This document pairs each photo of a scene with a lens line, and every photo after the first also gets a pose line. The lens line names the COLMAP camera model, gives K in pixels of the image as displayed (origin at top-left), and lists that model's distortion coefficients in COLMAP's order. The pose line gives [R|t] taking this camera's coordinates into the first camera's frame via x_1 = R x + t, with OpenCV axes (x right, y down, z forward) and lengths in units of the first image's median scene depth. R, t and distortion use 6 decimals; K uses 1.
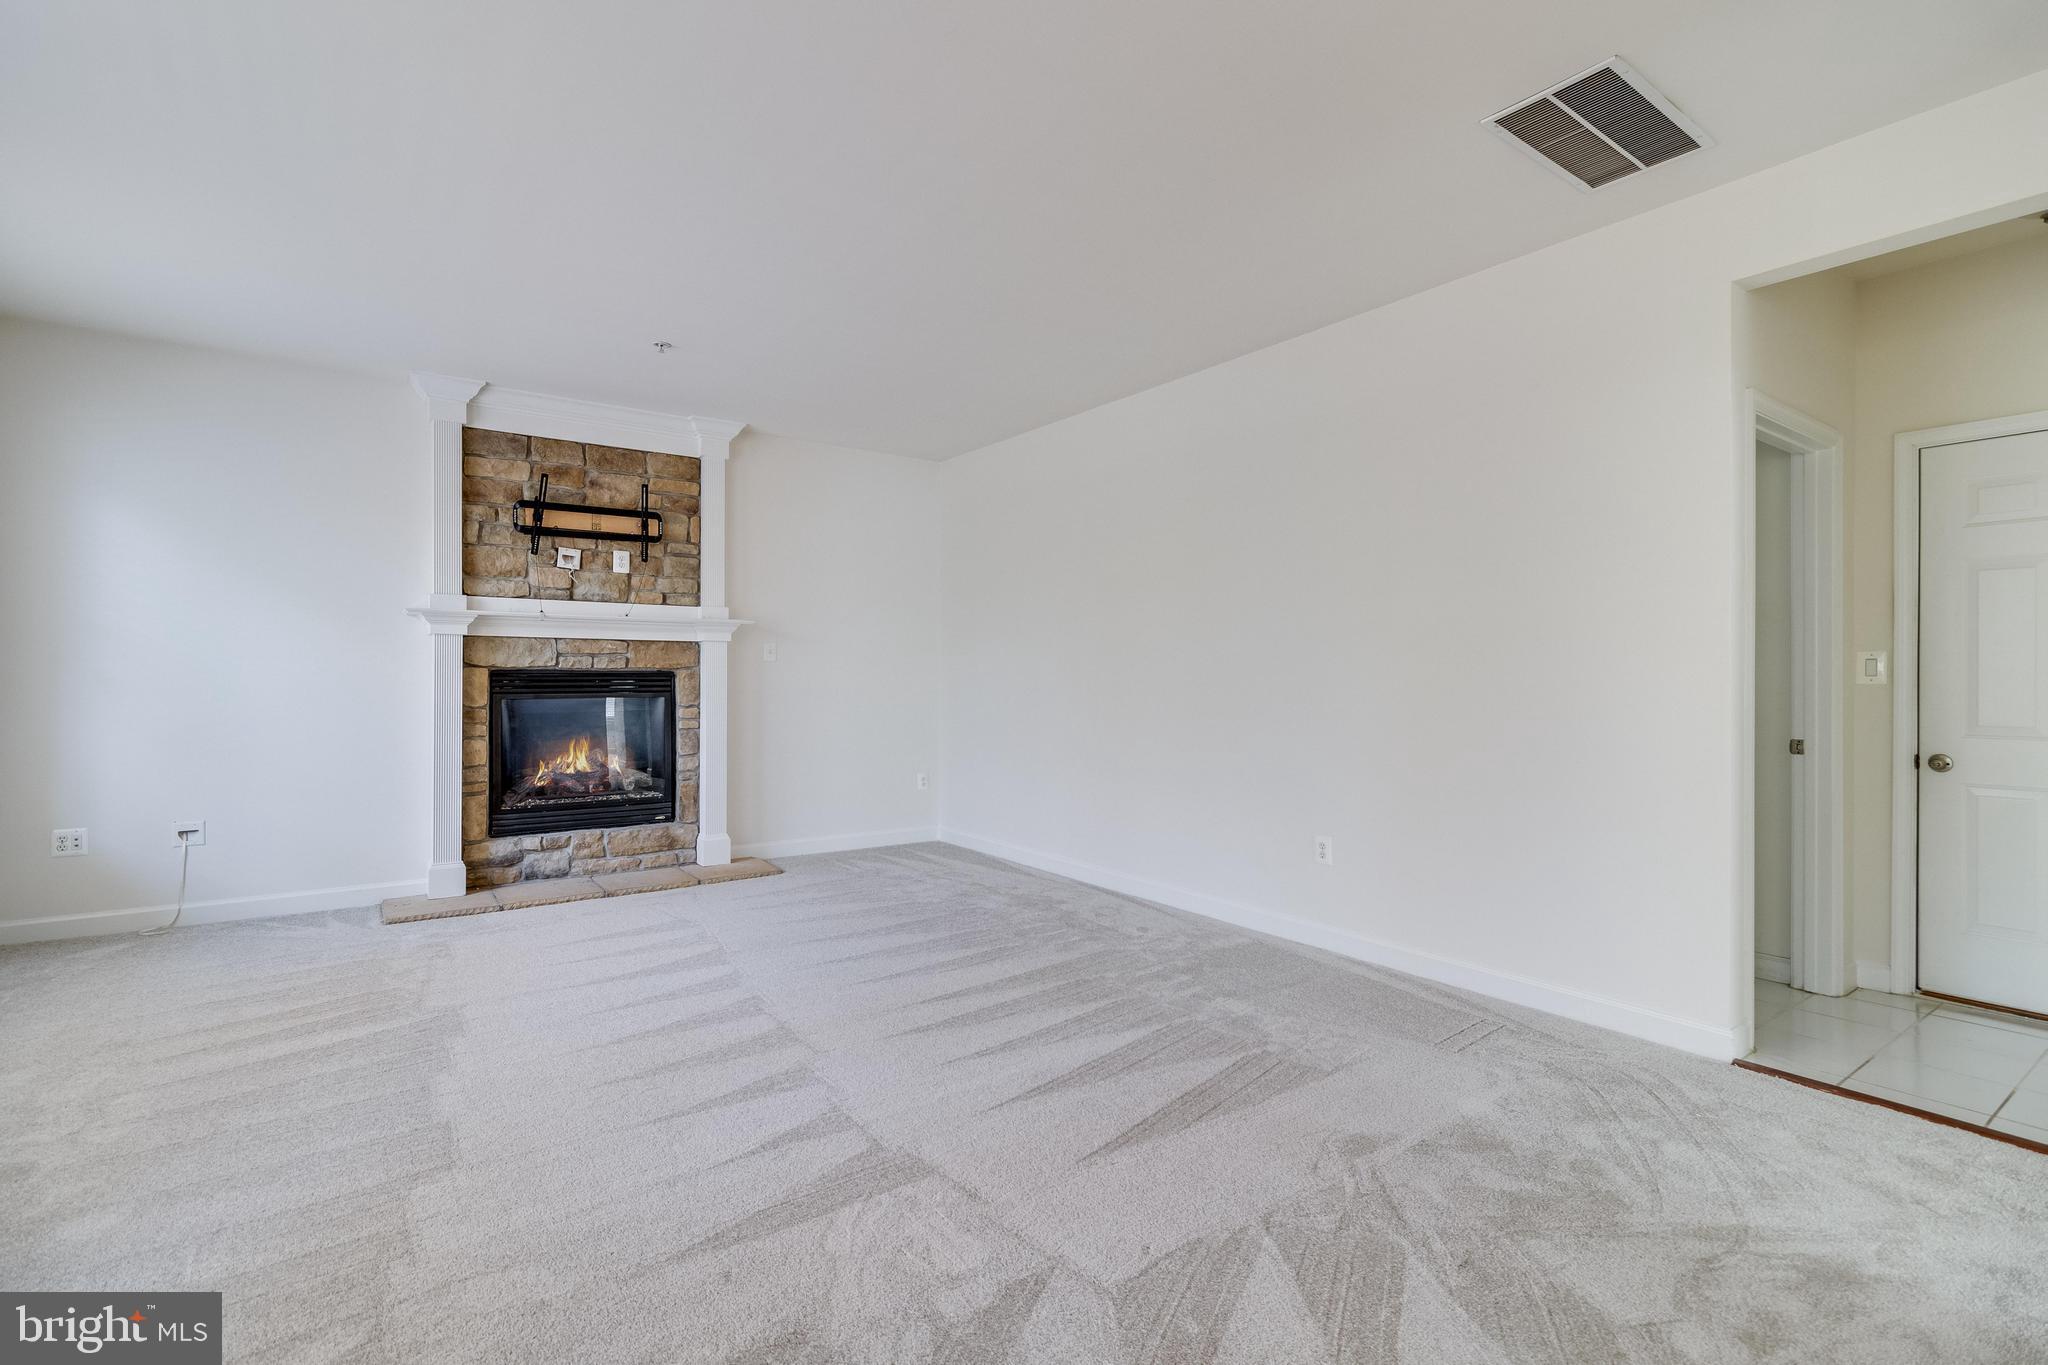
lens RADIAL K [[964.3, 0, 1043.5], [0, 964.3, 682.2], [0, 0, 1]] dist [0.005679, 0.000580]
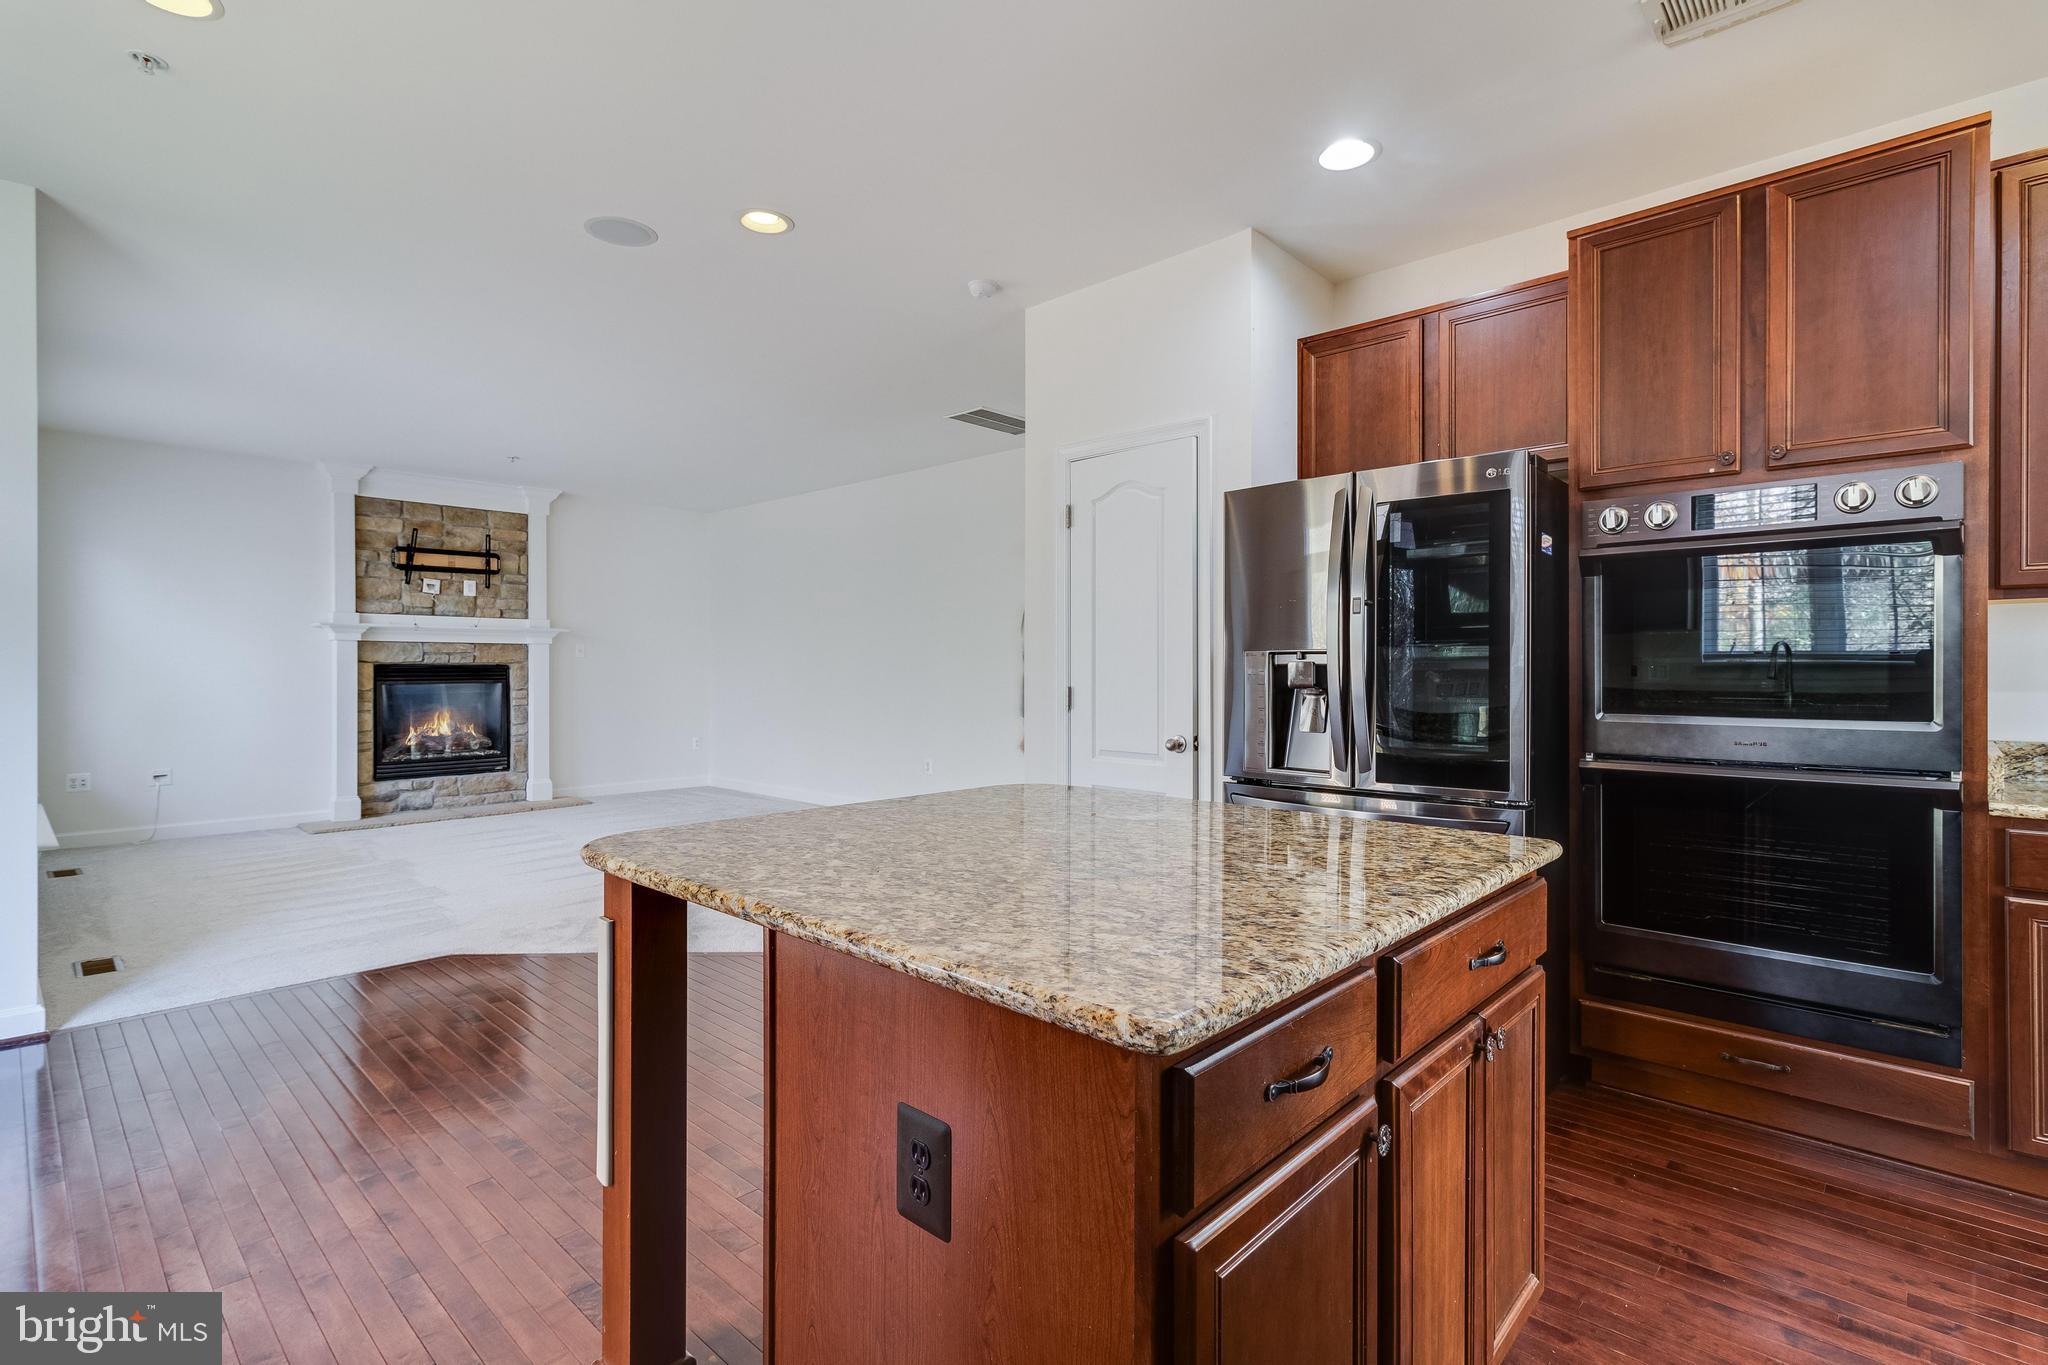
lens RADIAL K [[964.3, 0, 1027.3], [0, 964.3, 677.8], [0, 0, 1]] dist [0.005679, 0.000580]
pose [[0.983069, -0.002073, 0.183224, 0.113109], [0.000269, 0.999951, 0.009872, -0.006413], [-0.183235, -0.009656, 0.983022, -0.570340]]
